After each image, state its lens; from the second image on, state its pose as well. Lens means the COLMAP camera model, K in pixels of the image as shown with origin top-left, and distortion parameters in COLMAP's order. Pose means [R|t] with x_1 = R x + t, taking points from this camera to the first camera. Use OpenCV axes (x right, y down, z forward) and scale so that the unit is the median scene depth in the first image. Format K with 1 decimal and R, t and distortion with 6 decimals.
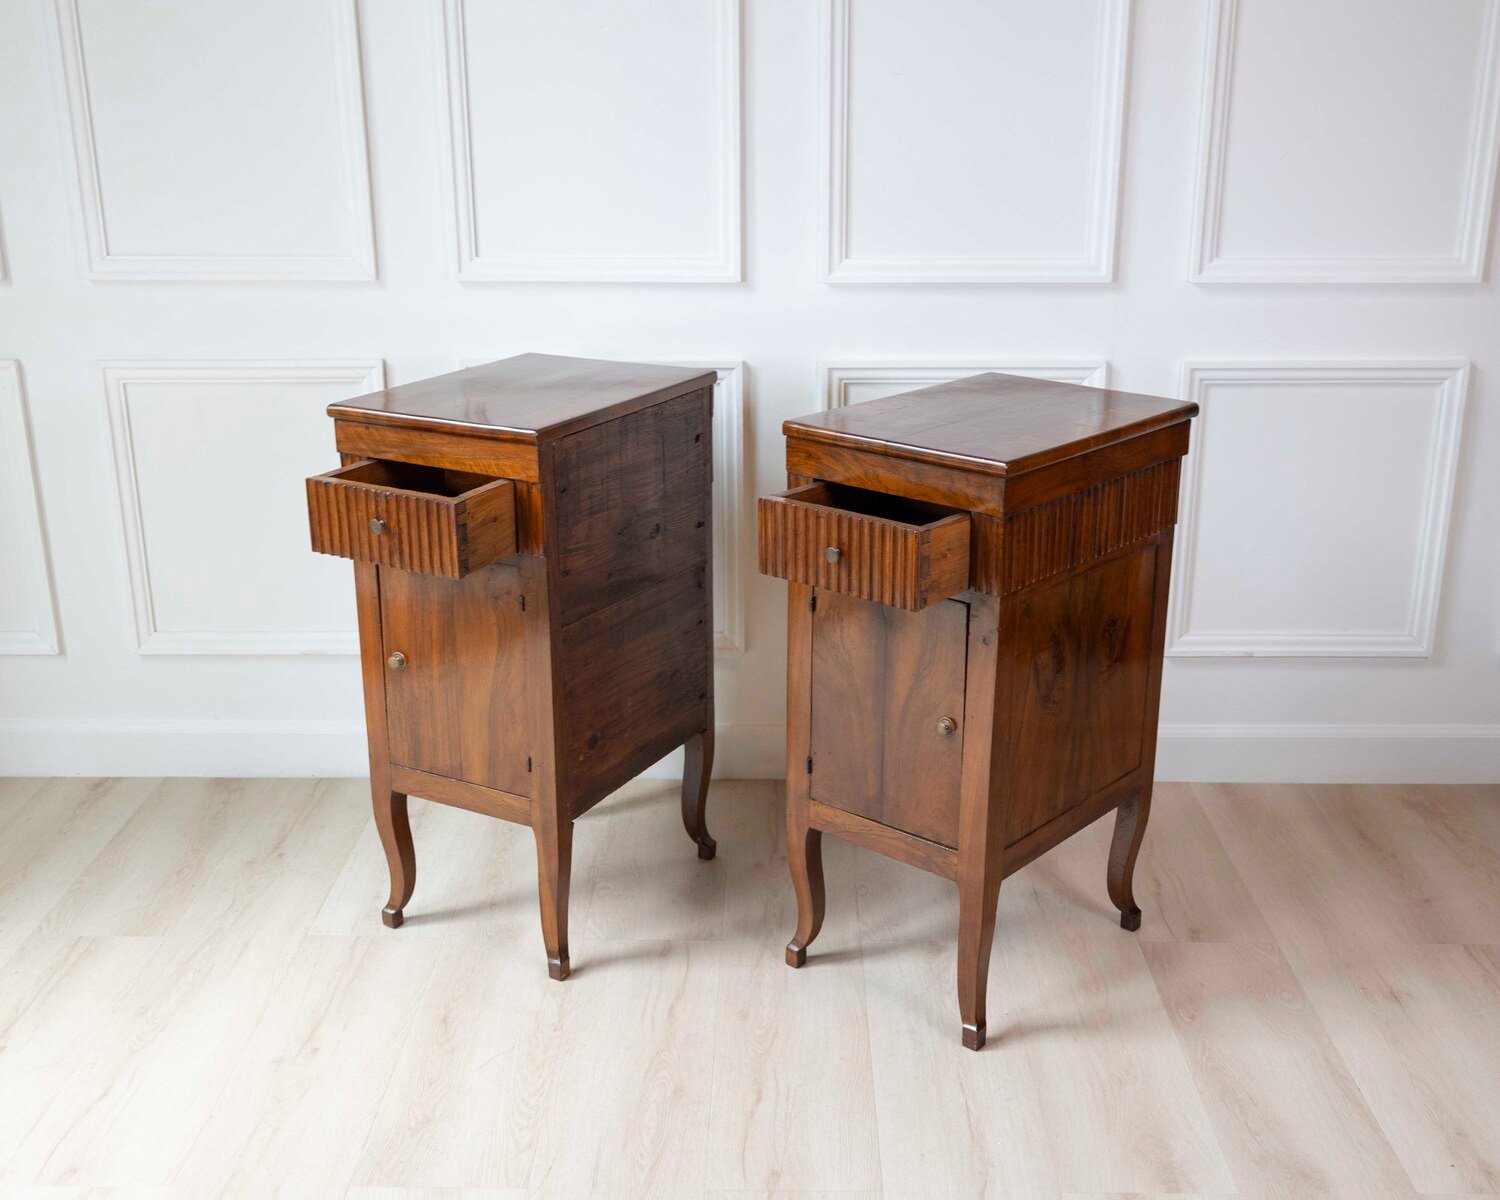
lens RADIAL K [[1529.1, 0, 750.0], [0, 1529.1, 600.0], [0, 0, 1]] dist [-0.020577, 0.010799]
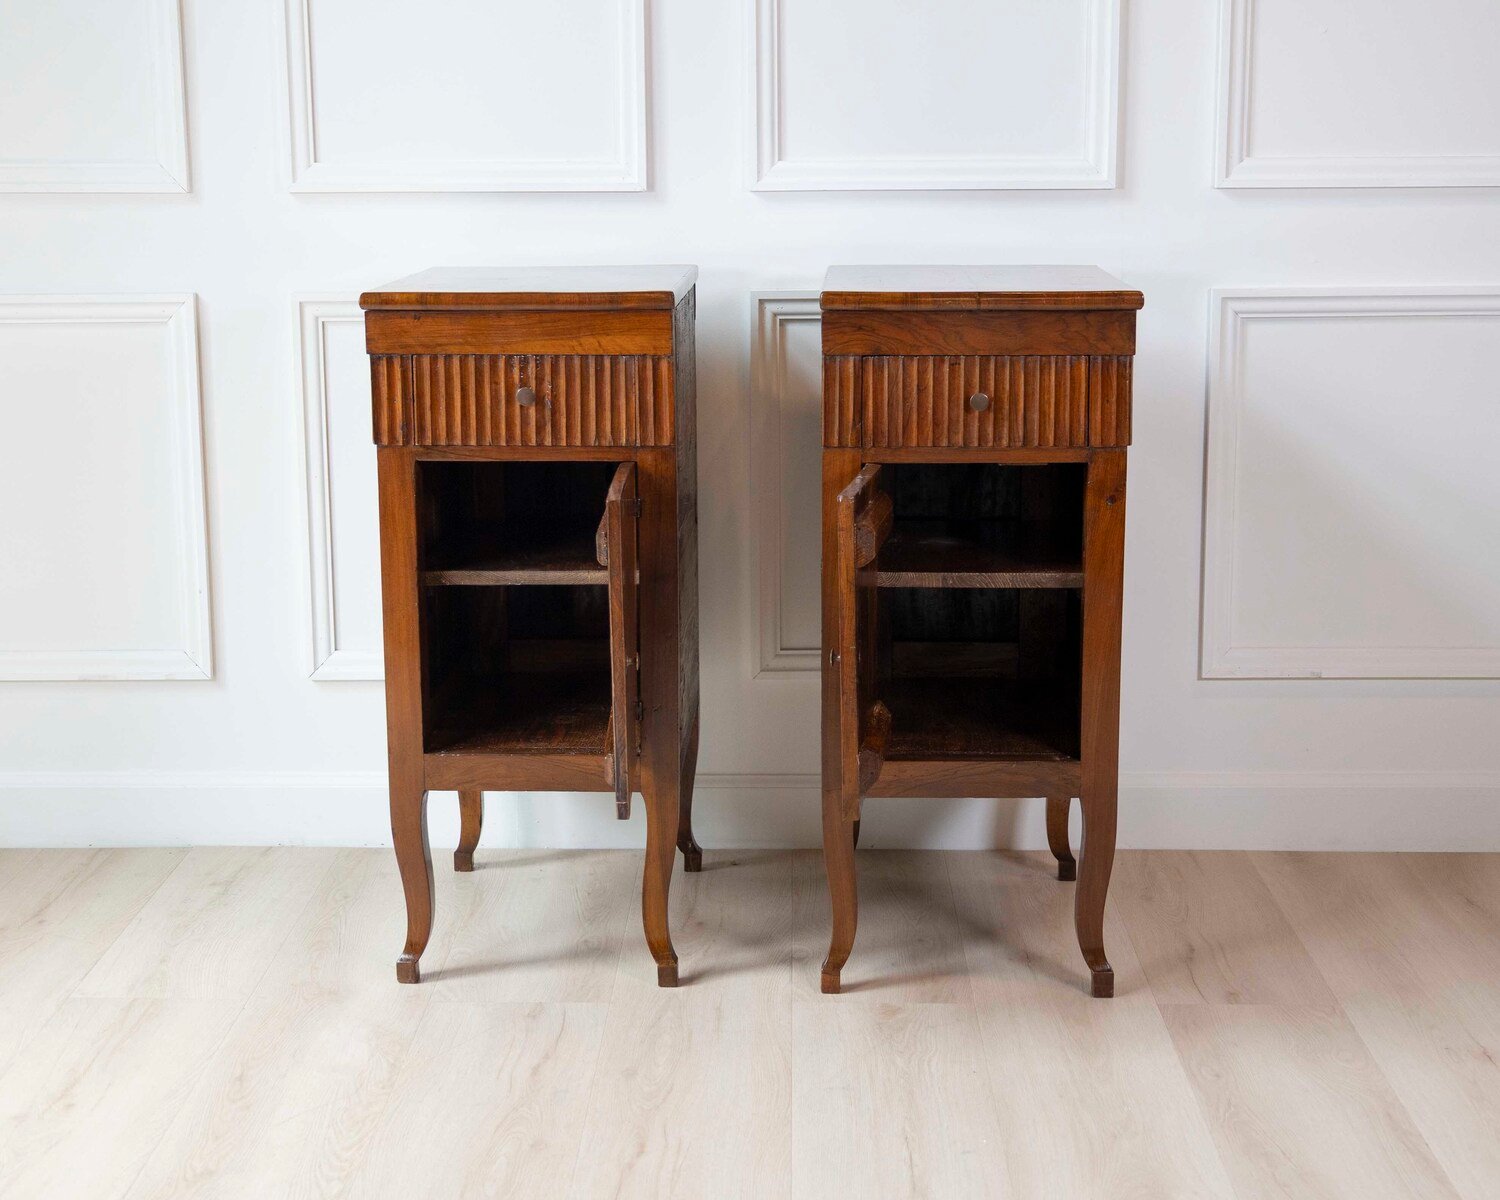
lens RADIAL K [[2152.2, 0, 724.0], [0, 2152.2, 596.8], [0, 0, 1]] dist [-0.004937, -0.014614]
pose [[0.999939, -0.002723, -0.010729, 0.050426], [0.001406, 0.992668, -0.120865, 0.151182], [0.010979, 0.120843, 0.992611, -0.091624]]
